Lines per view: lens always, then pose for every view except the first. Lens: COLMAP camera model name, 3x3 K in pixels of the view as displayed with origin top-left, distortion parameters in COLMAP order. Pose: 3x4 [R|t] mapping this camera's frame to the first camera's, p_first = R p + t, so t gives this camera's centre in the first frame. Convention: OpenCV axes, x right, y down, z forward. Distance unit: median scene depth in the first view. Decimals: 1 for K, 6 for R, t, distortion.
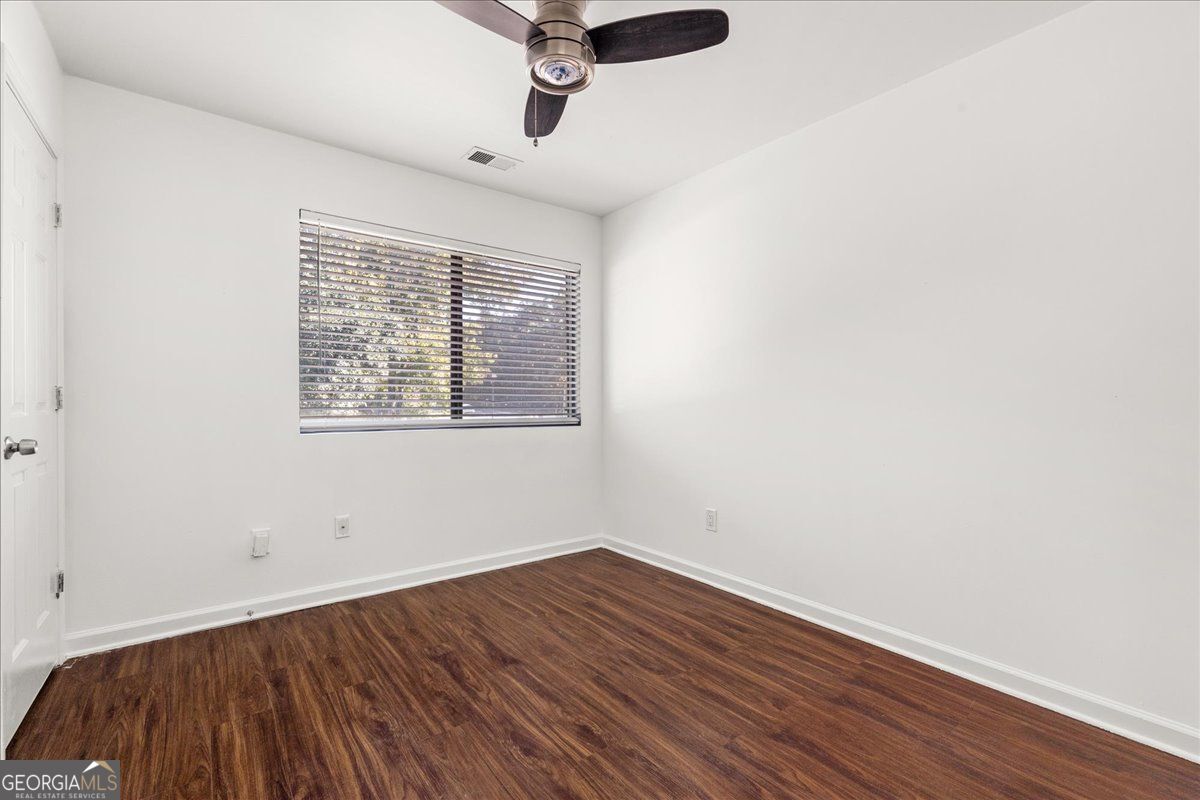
lens RADIAL K [[525.8, 0, 599.6], [0, 525.8, 403.5], [0, 0, 1]] dist [-0.000450, -0.000484]
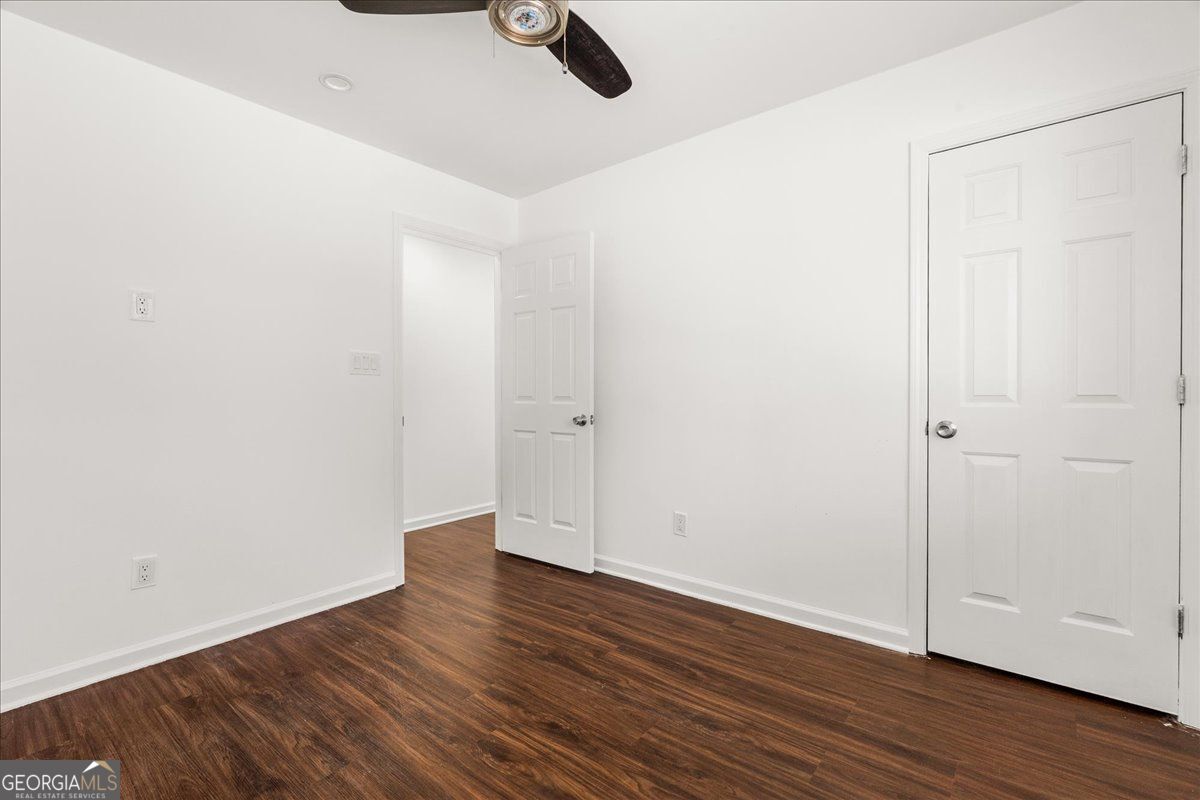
lens RADIAL K [[525.8, 0, 600.3], [0, 525.8, 401.4], [0, 0, 1]] dist [-0.000450, -0.000484]
pose [[-0.970370, 0.006918, -0.241525, 0.022021], [0.003062, 0.999862, 0.016337, -0.008593], [0.241605, 0.015114, -0.970257, 1.938513]]
